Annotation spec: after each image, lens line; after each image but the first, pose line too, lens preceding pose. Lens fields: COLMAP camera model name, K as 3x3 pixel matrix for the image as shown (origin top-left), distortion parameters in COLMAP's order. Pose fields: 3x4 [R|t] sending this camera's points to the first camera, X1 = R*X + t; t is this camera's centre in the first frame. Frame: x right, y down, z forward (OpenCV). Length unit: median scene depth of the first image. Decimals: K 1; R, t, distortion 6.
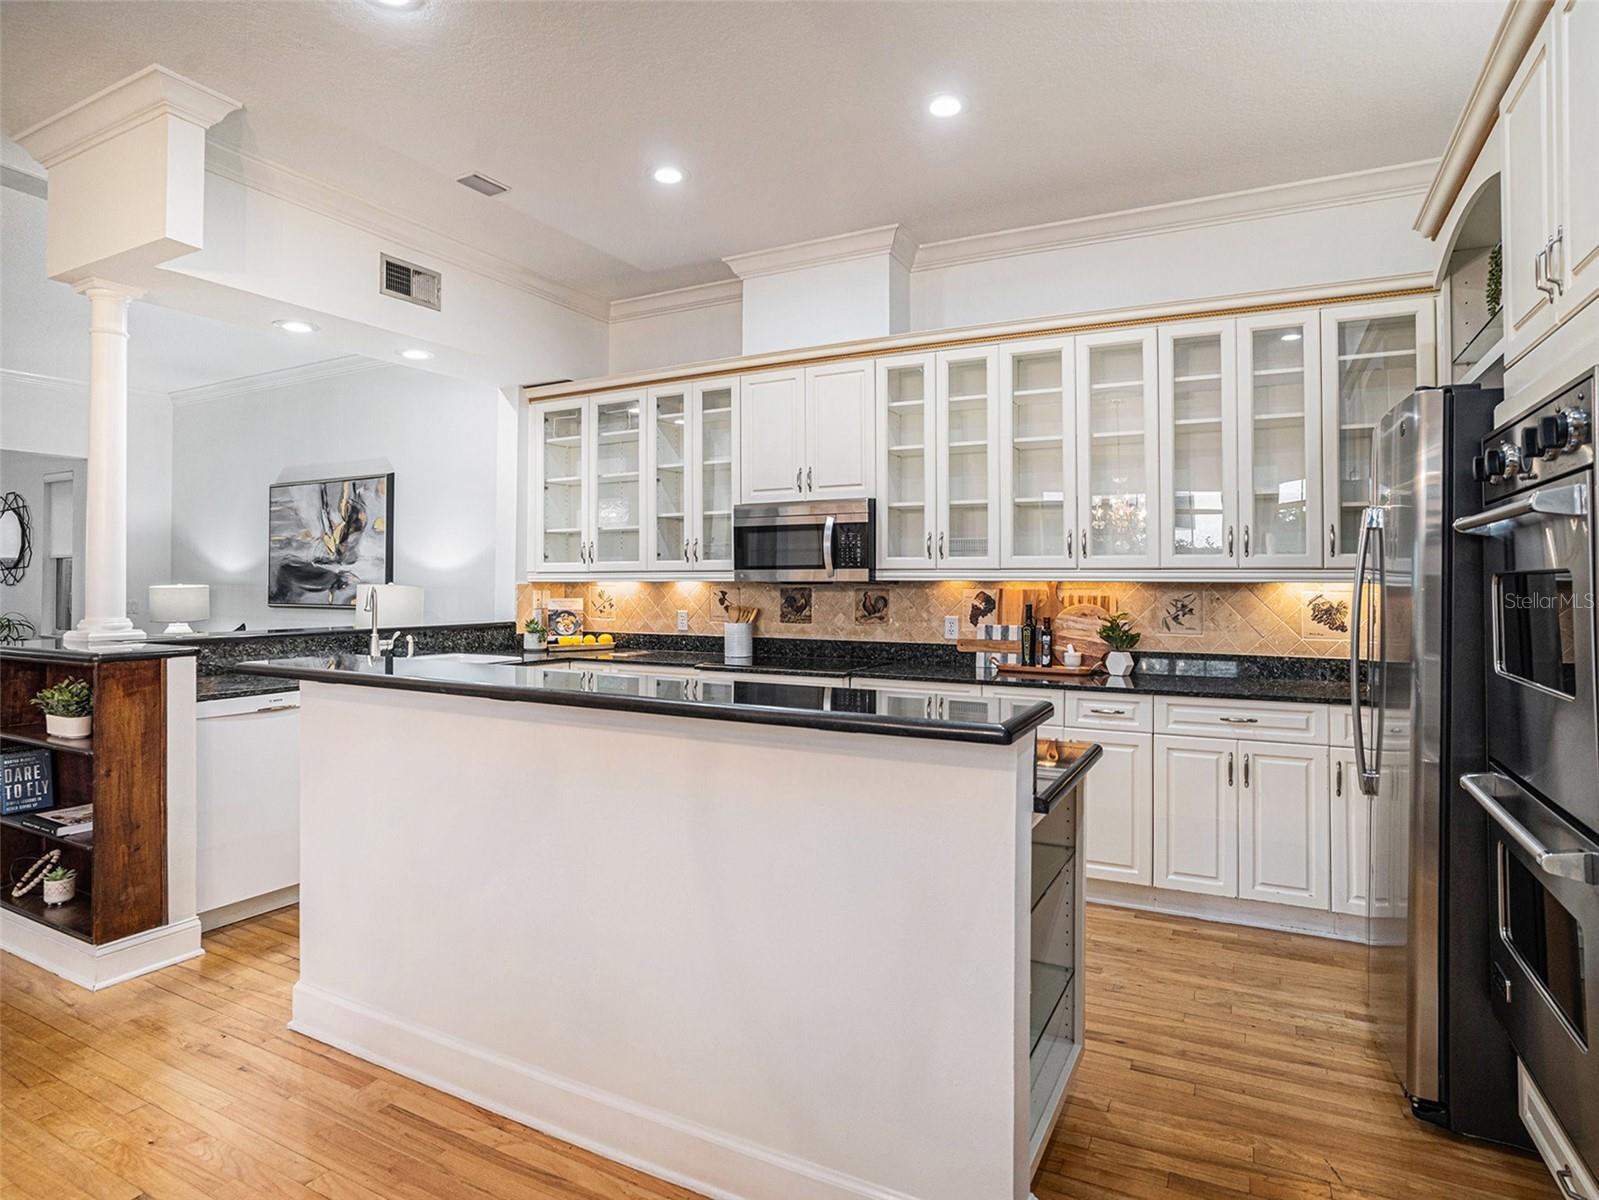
lens RADIAL K [[884.0, 0, 791.8], [0, 884.0, 584.2], [0, 0, 1]] dist [-0.094944, 0.050451]
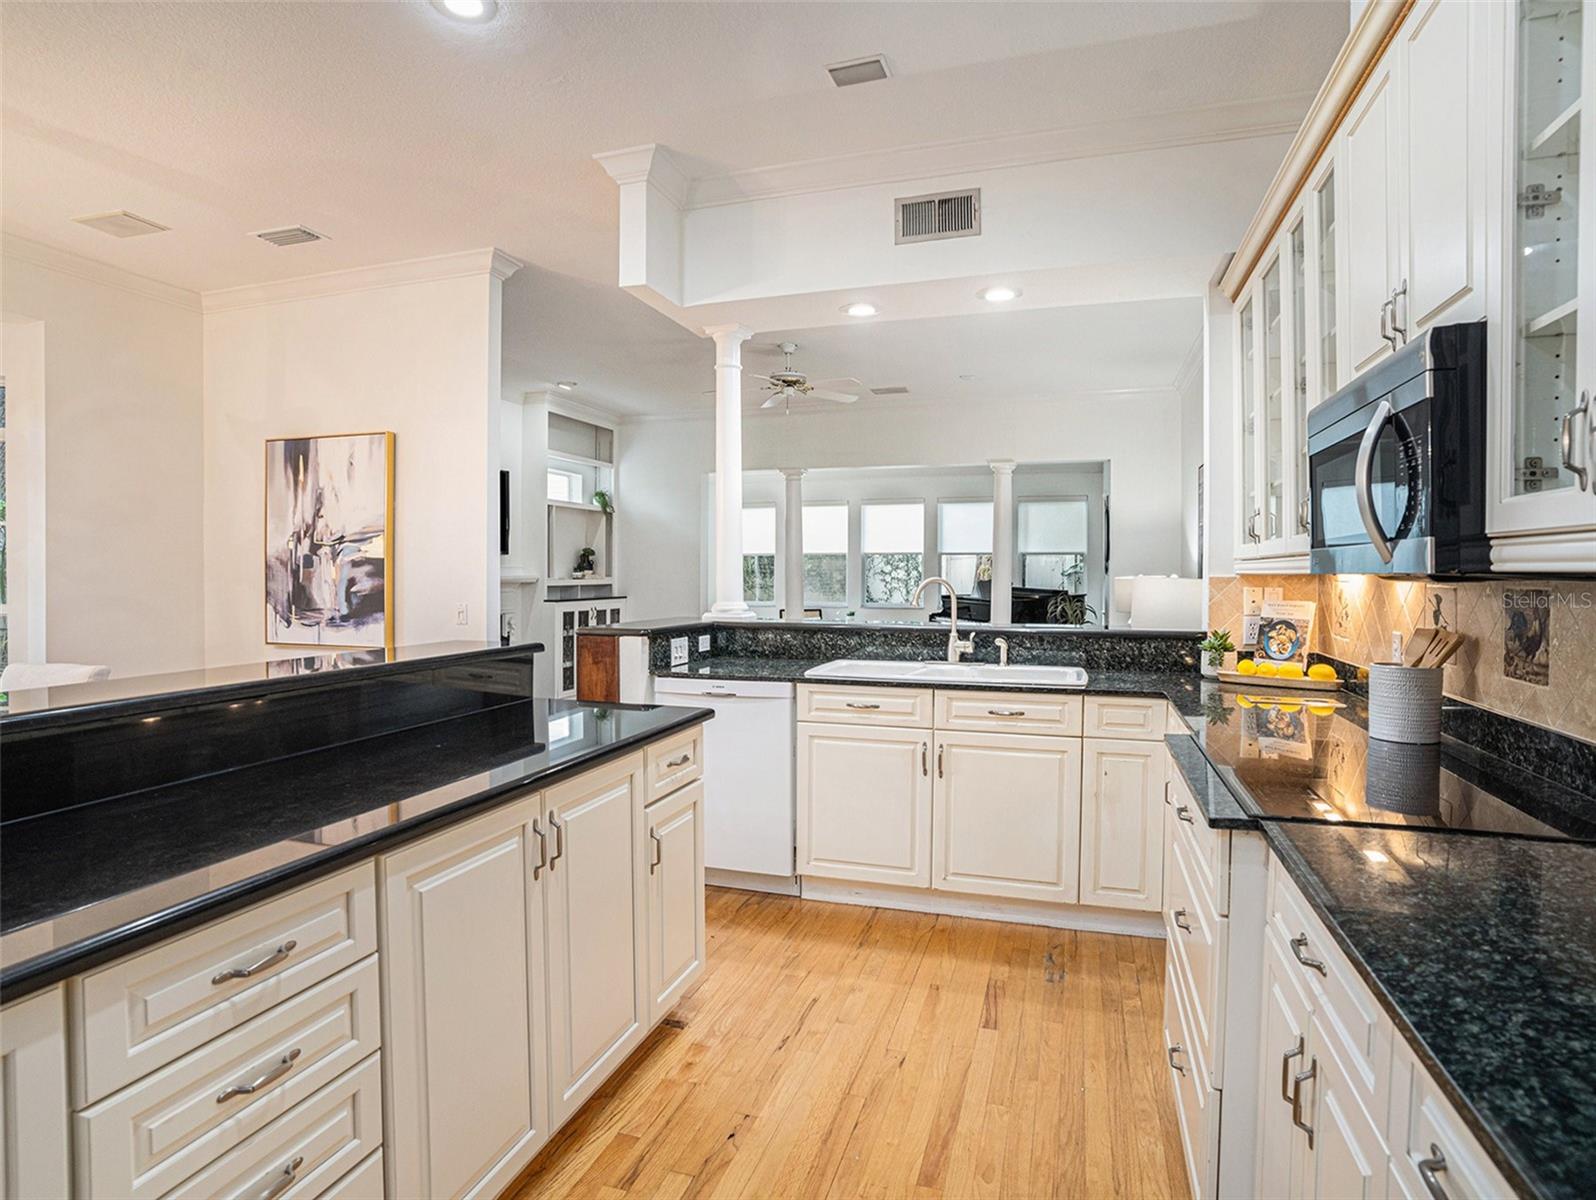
lens RADIAL K [[890.9, 0, 796.7], [0, 890.9, 594.3], [0, 0, 1]] dist [-0.088335, 0.044856]
pose [[0.172068, 0.023943, -0.984794, 0.332837], [-0.003601, 0.999713, 0.023677, -0.002077], [0.985079, -0.000528, 0.172105, 0.630573]]
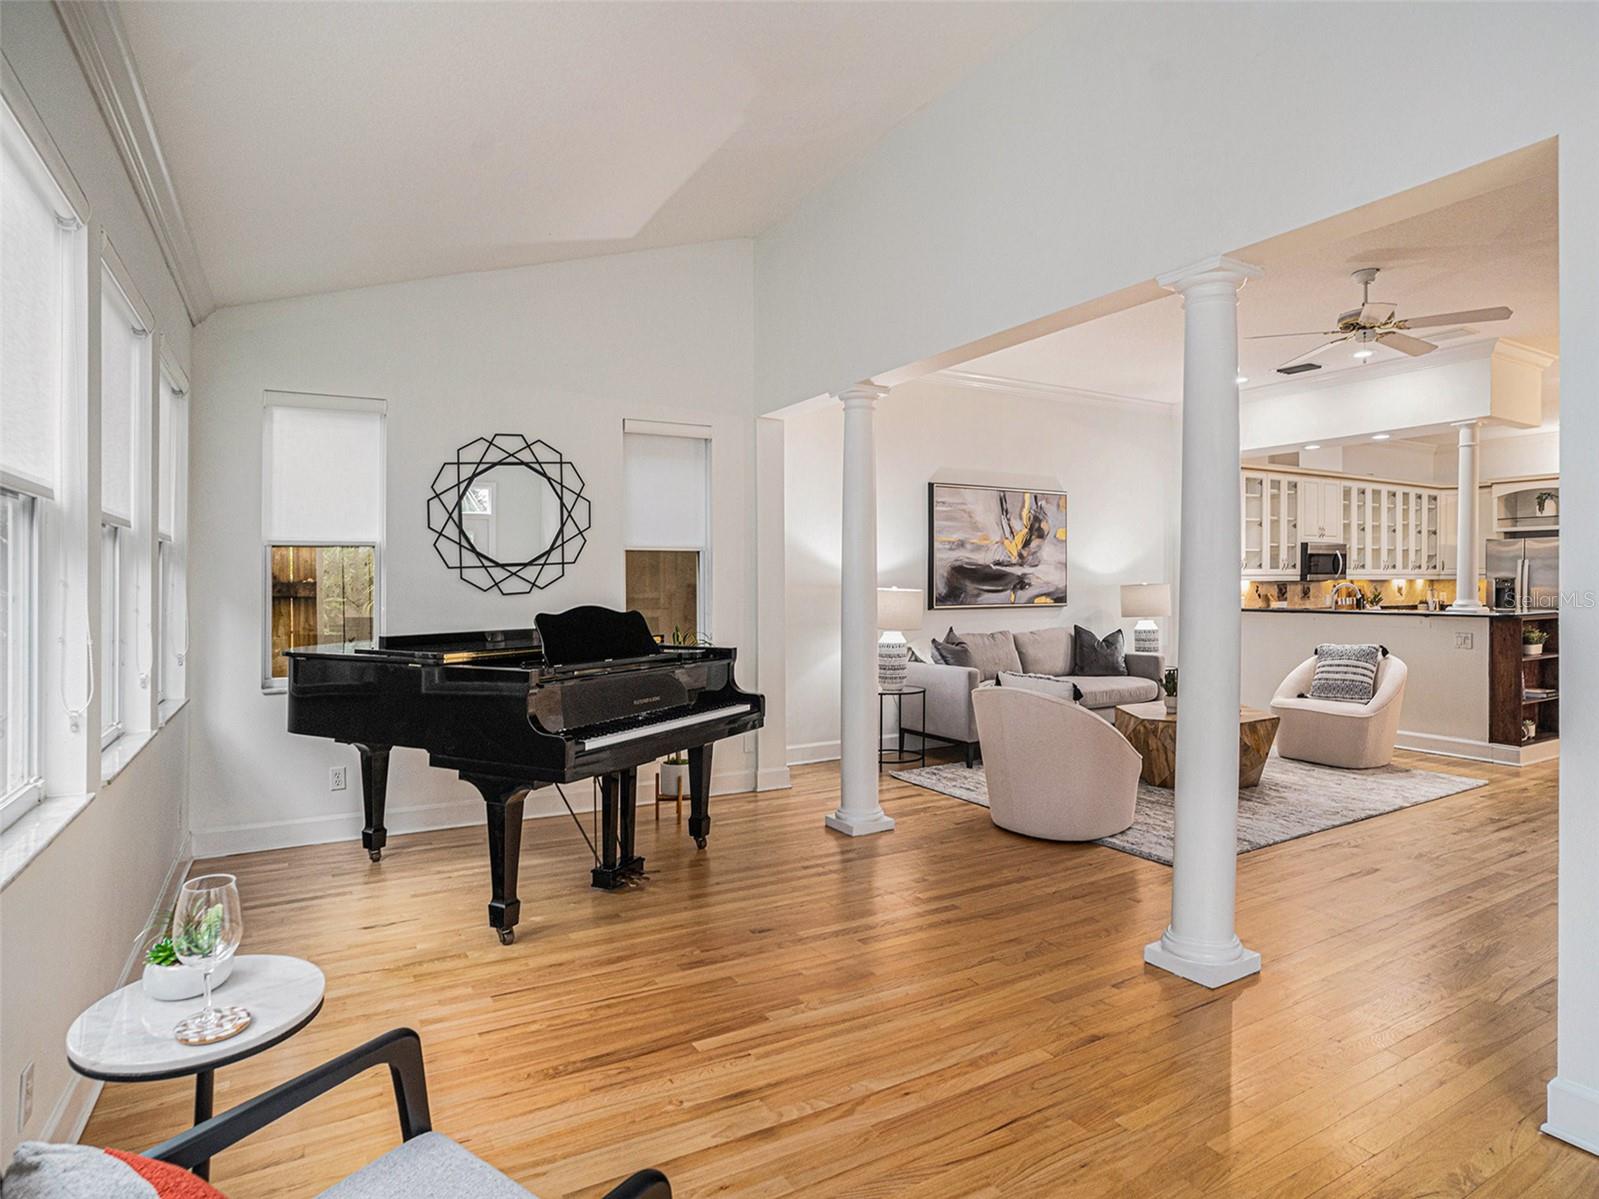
lens RADIAL K [[892.6, 0, 798.2], [0, 892.6, 593.8], [0, 0, 1]] dist [-0.088335, 0.044856]
pose [[0.541988, -0.017881, 0.840196, -2.286957], [0.007995, 0.999838, 0.016121, -0.013269], [-0.840348, -0.002020, 0.542043, 0.874607]]
